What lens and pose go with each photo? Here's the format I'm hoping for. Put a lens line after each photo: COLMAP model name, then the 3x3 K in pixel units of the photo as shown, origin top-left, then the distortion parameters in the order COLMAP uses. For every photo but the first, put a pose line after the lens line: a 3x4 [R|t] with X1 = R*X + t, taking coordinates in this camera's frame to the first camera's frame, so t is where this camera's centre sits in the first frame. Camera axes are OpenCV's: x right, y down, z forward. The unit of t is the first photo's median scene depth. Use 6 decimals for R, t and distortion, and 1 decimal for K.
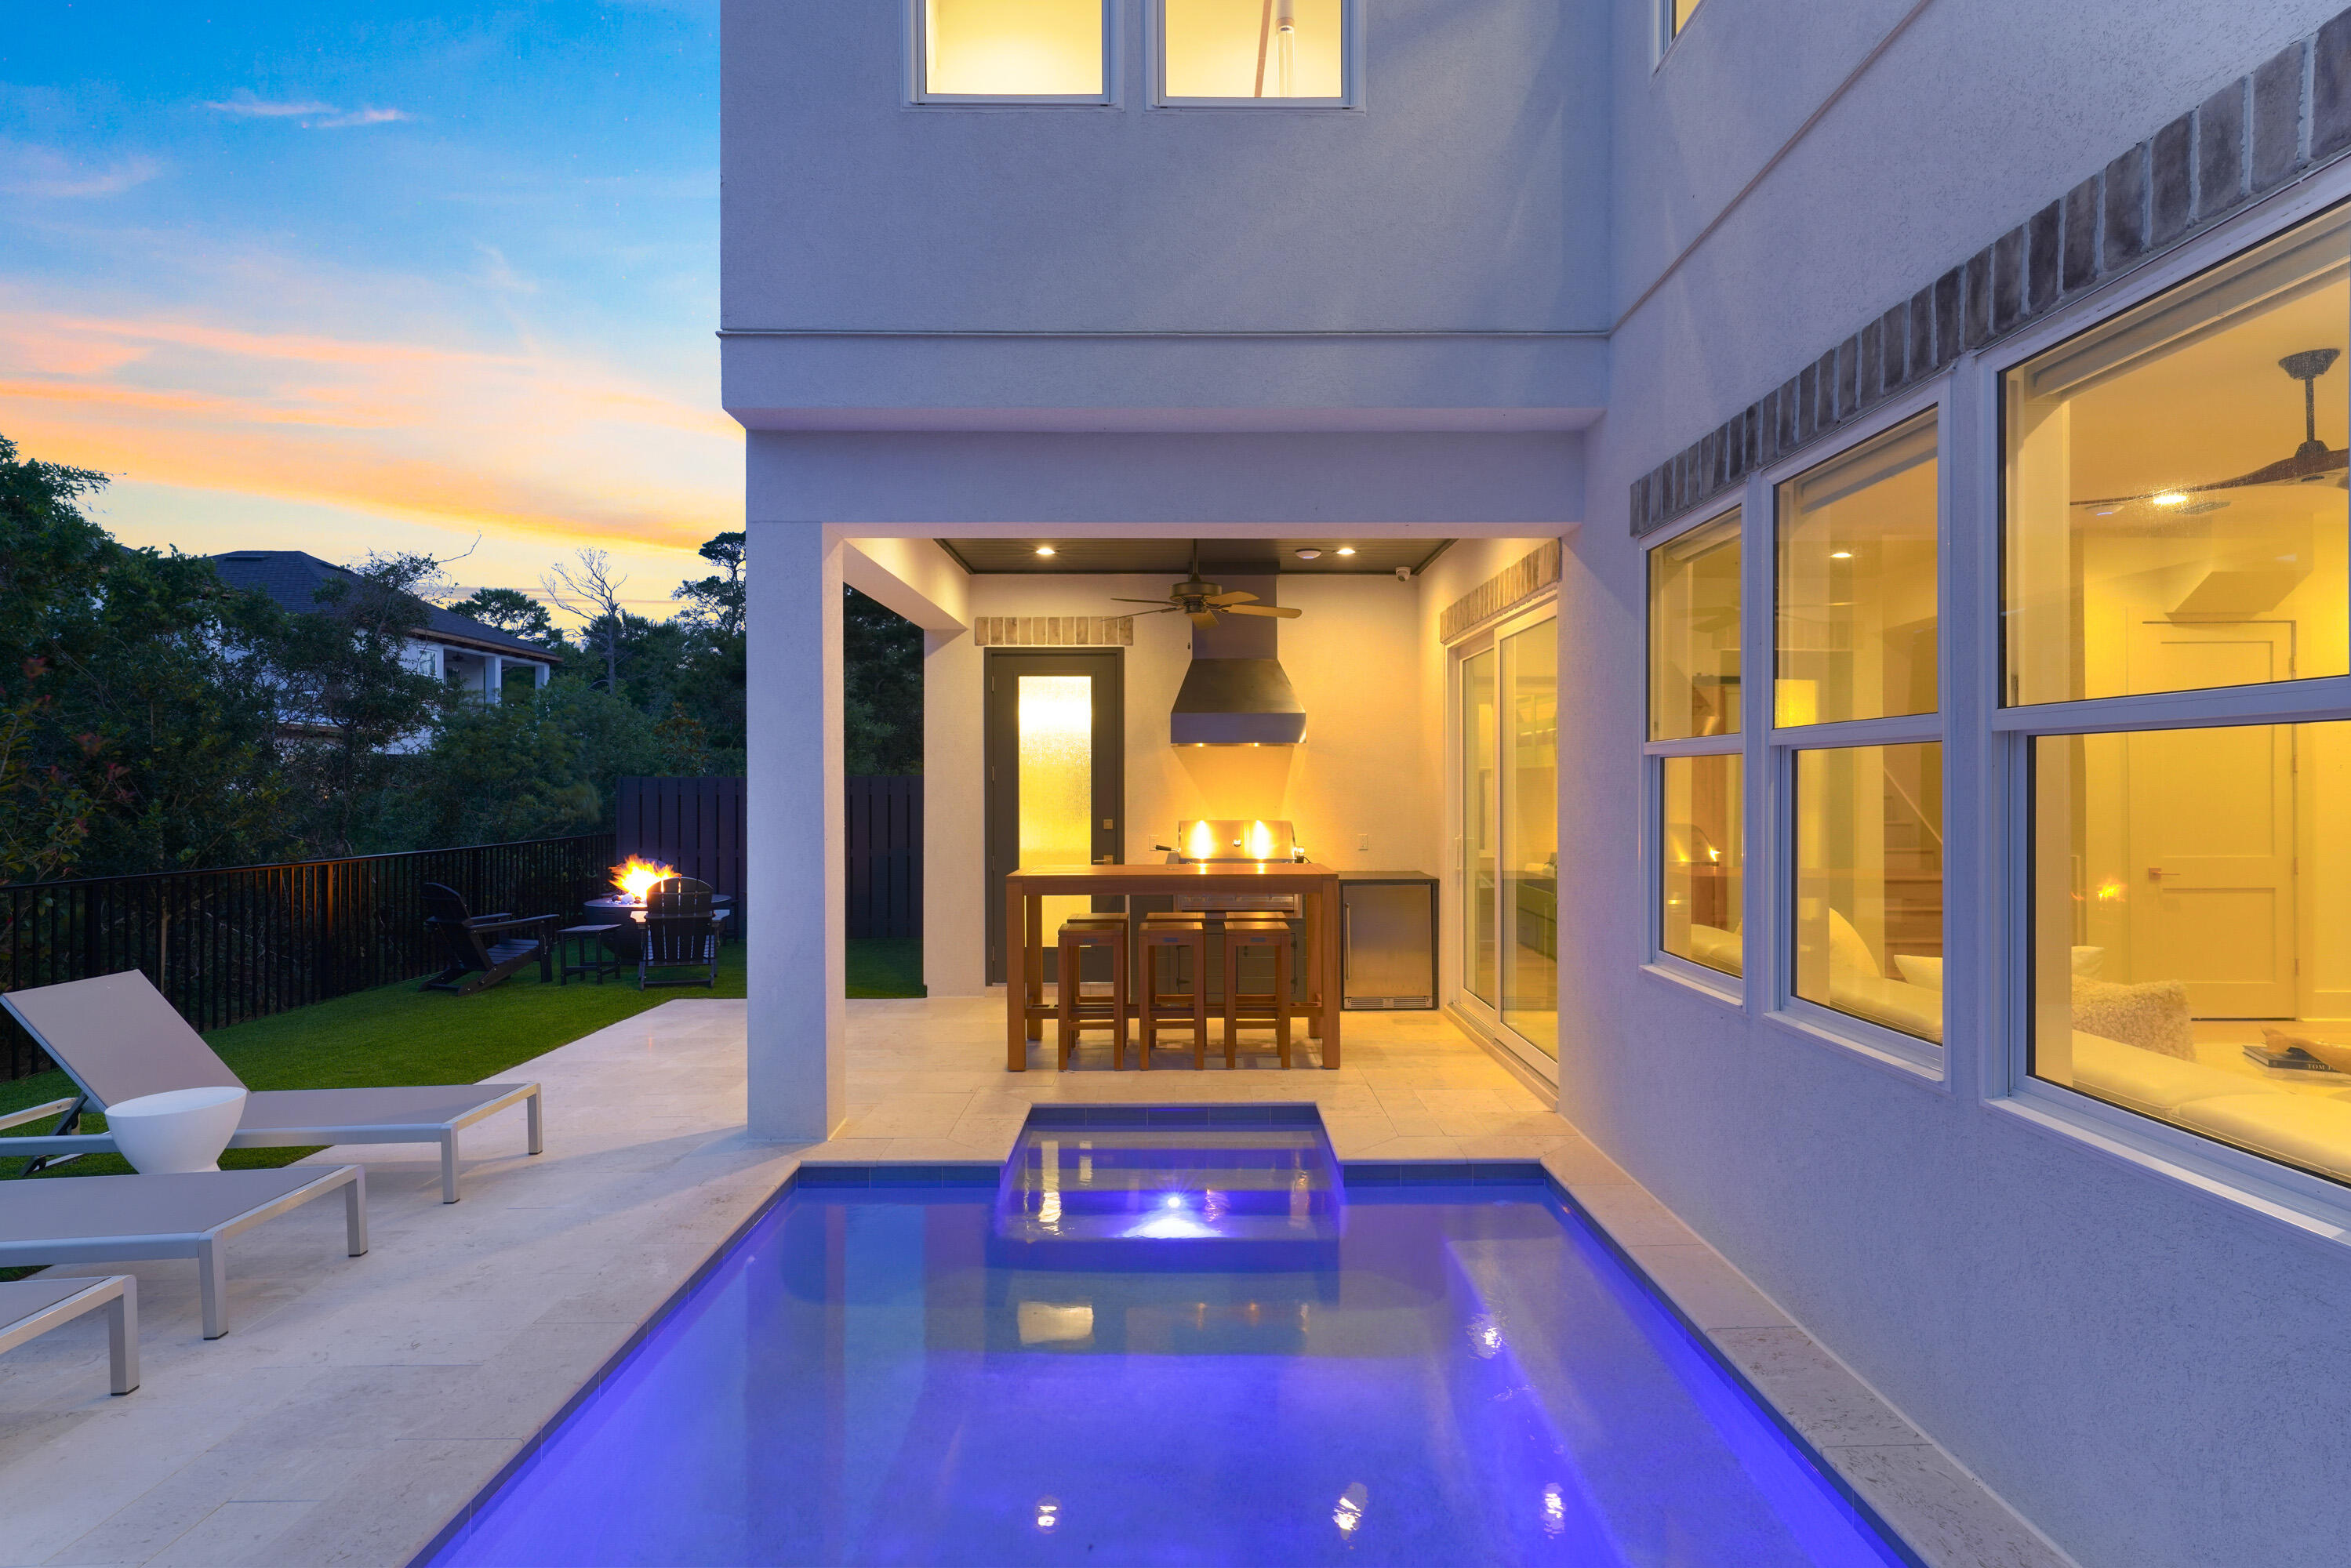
lens RADIAL K [[1217.0, 0, 1175.5], [0, 1217.0, 784.0], [0, 0, 1]] dist [0.013987, 0.000473]
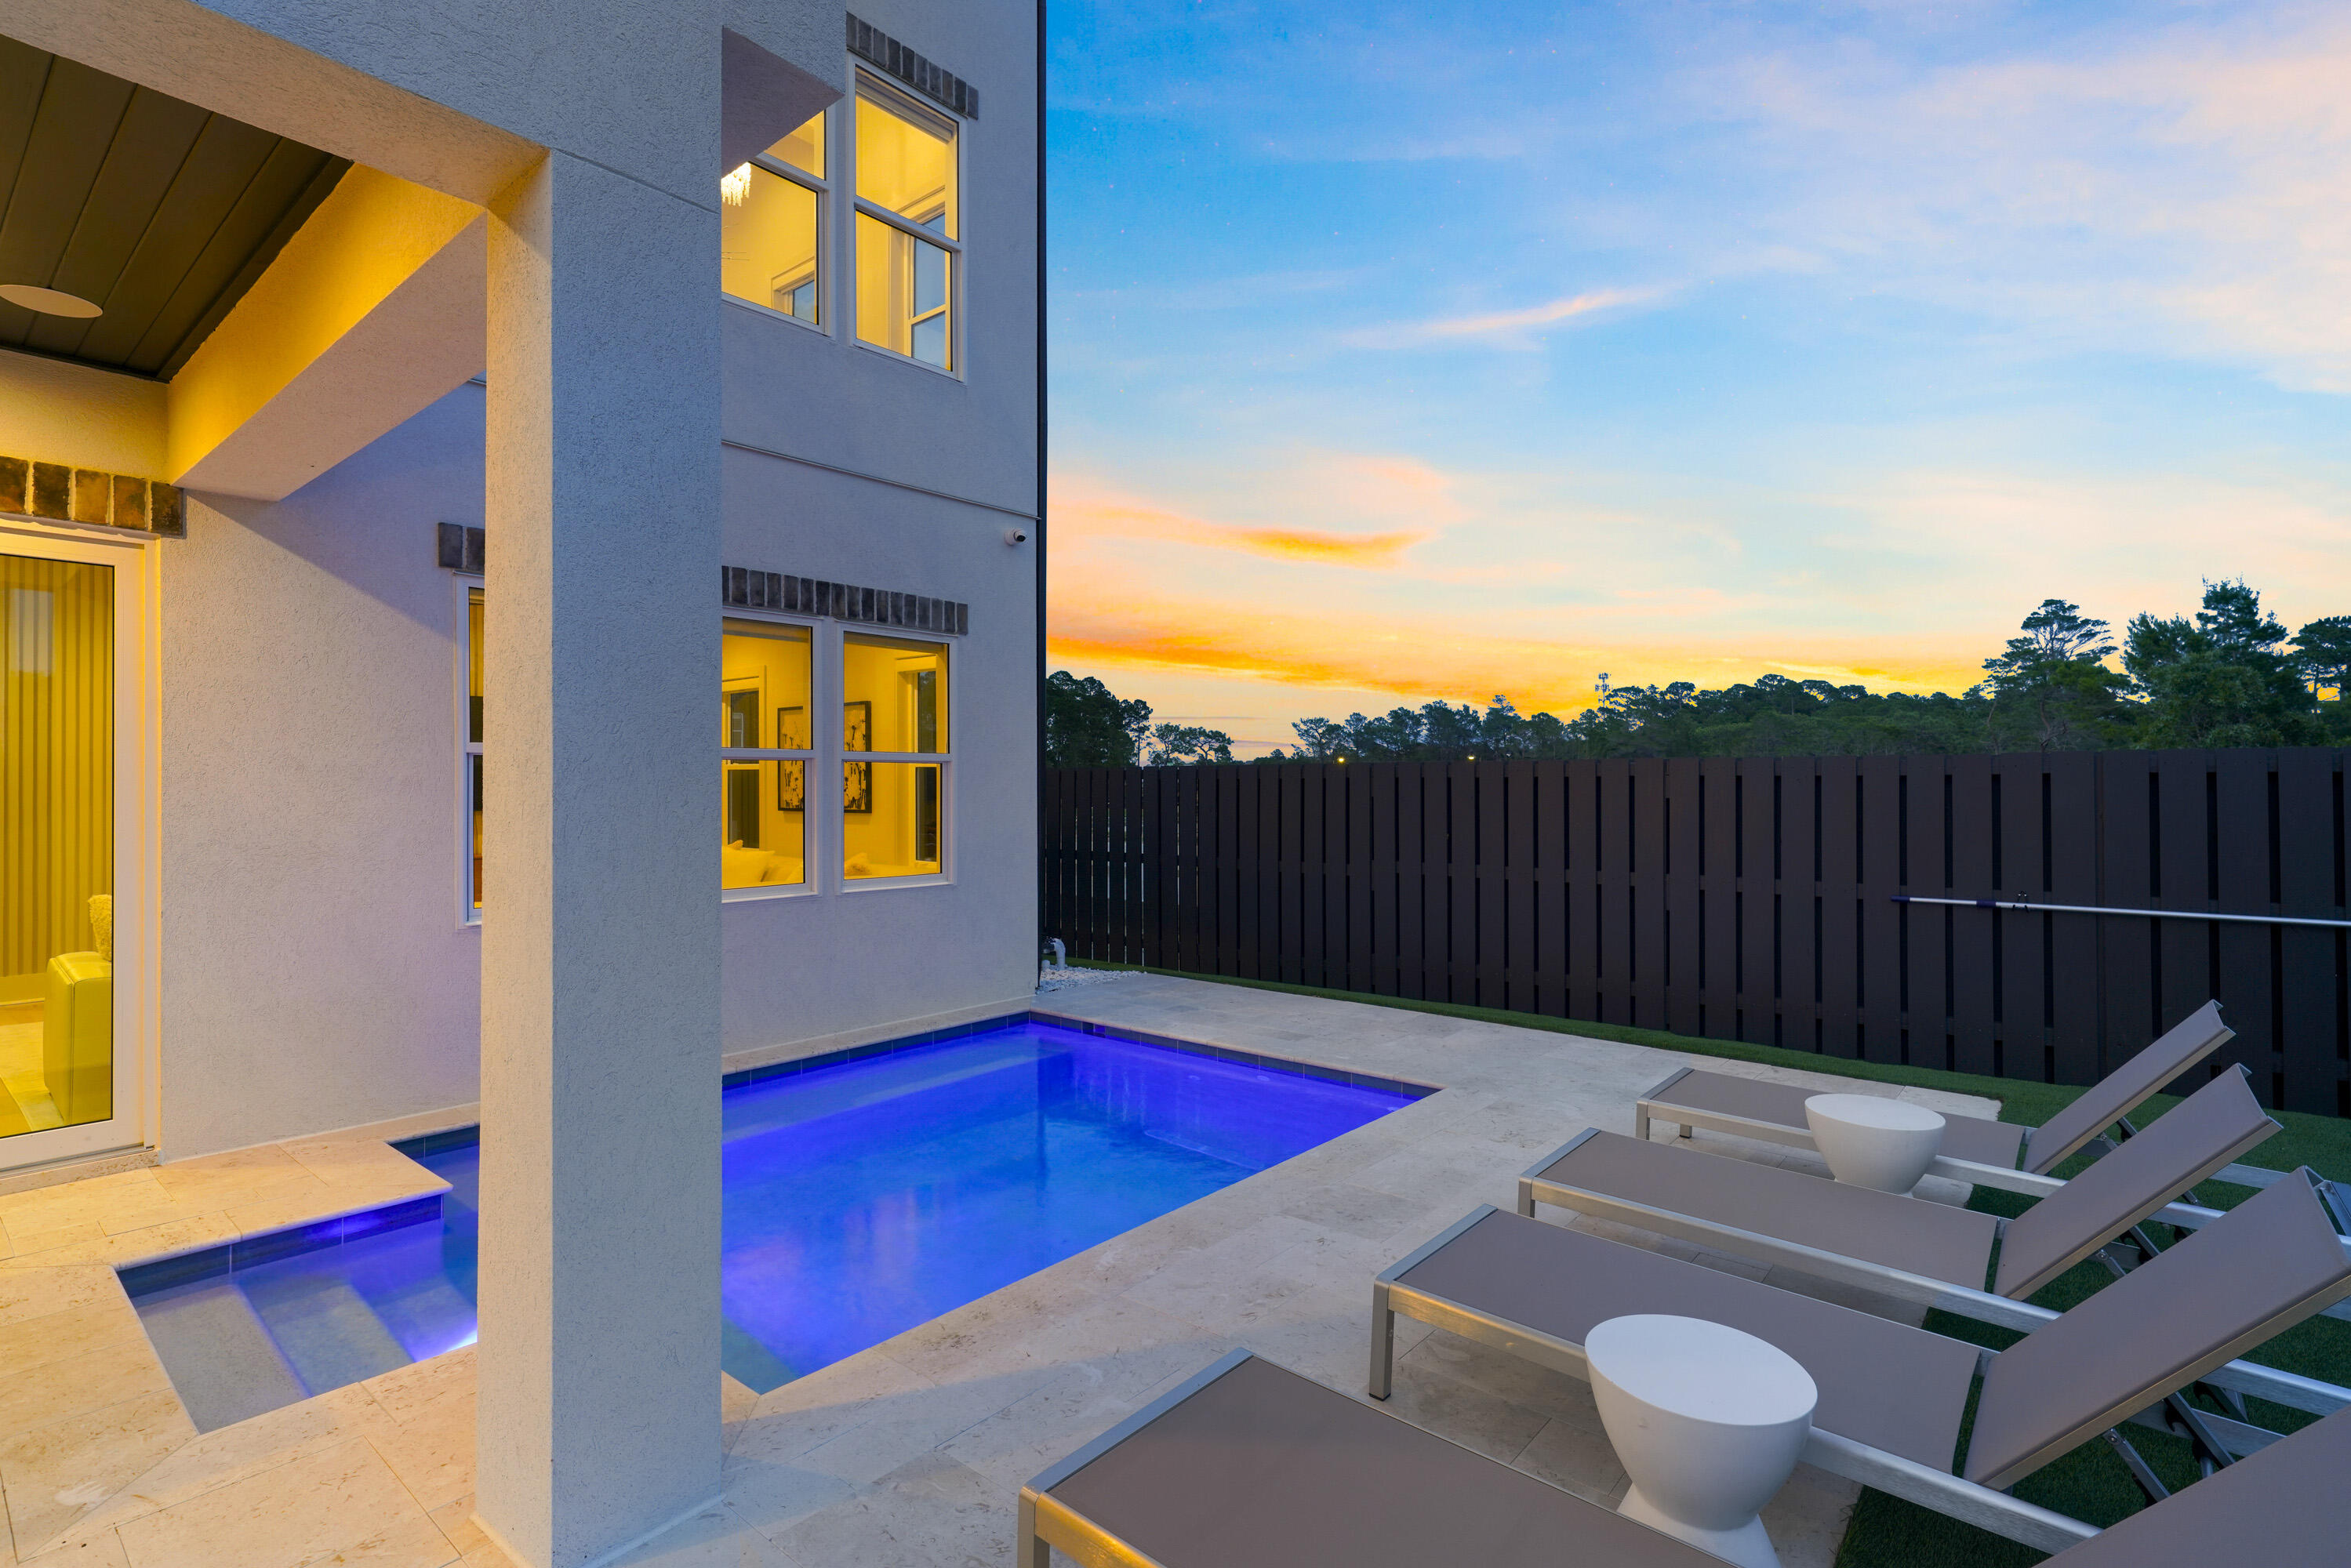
lens RADIAL K [[1109.6, 0, 1175.5], [0, 1109.6, 784.0], [0, 0, 1]] dist [-0.002198, -0.000141]
pose [[-0.763547, 0.006957, 0.645715, -0.802567], [0.005625, 0.999976, -0.004123, 0.016238], [-0.645728, 0.000484, -0.763567, 1.269405]]
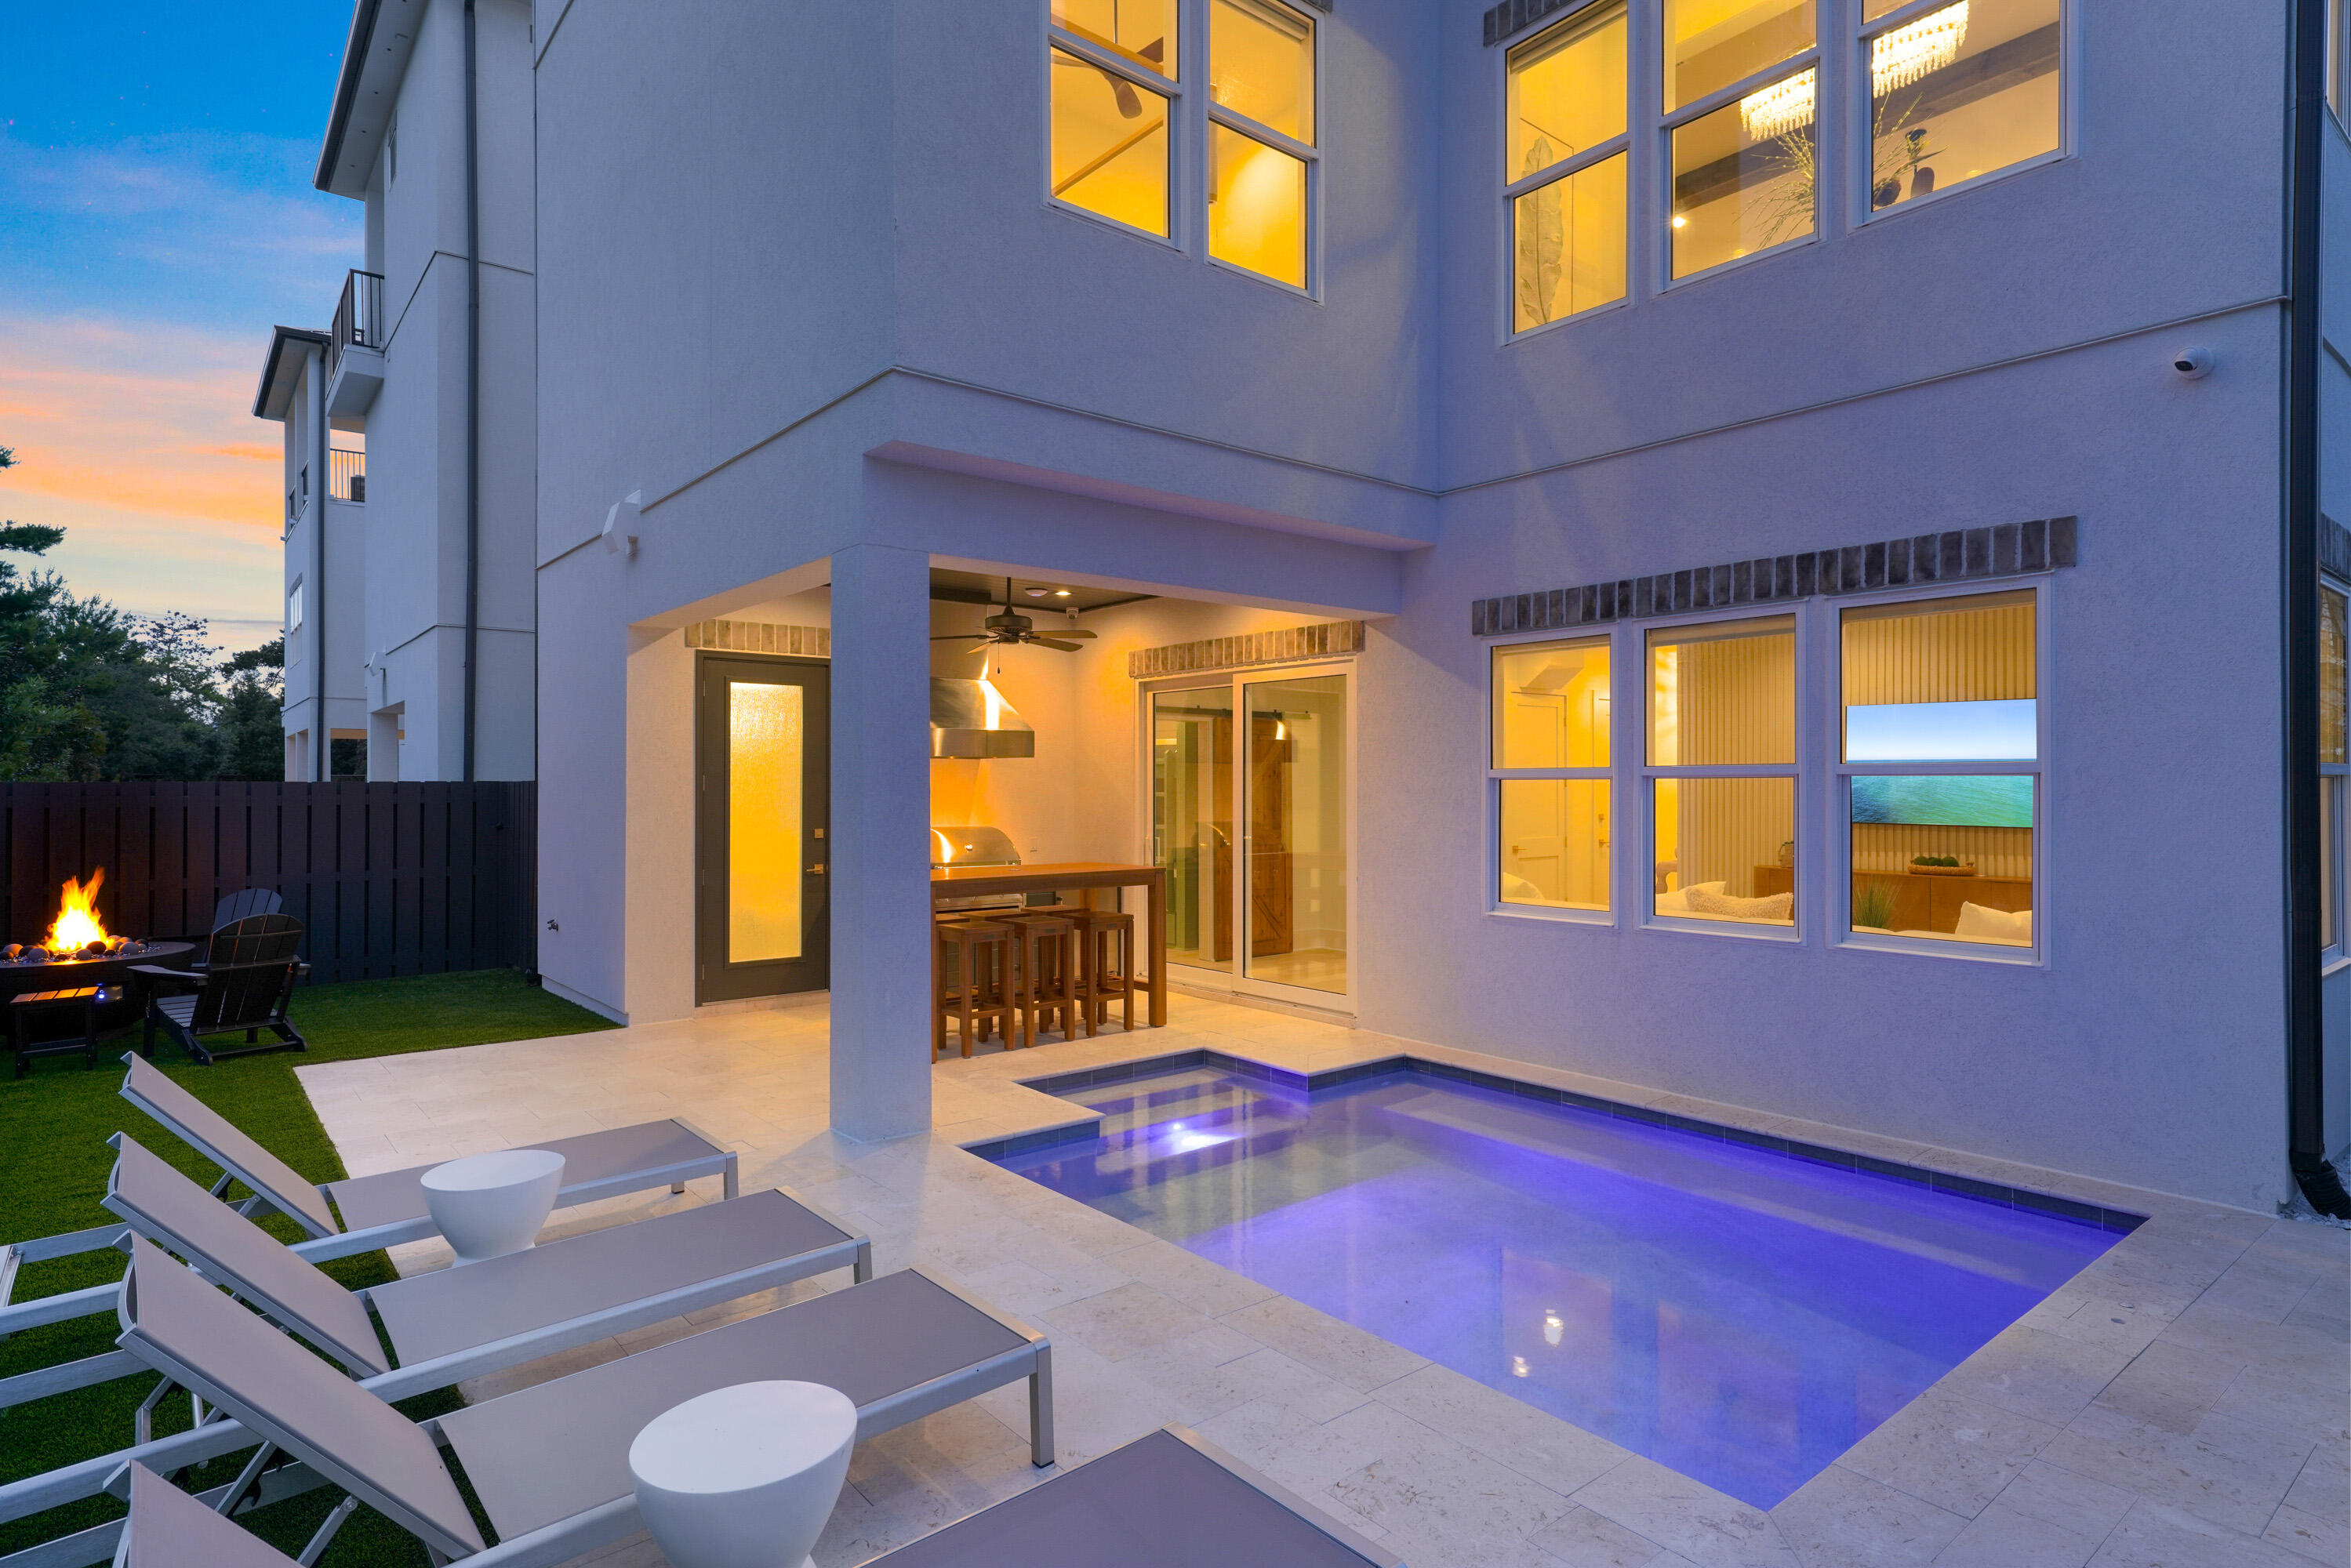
lens RADIAL K [[1251.0, 0, 1179.8], [0, 1251.0, 778.8], [0, 0, 1]] dist [0.010663, 0.001174]
pose [[0.772418, 0.006530, 0.635081, -0.852250], [-0.001042, 0.999959, -0.009014, -0.005601], [-0.635114, 0.006301, 0.772393, 0.013796]]
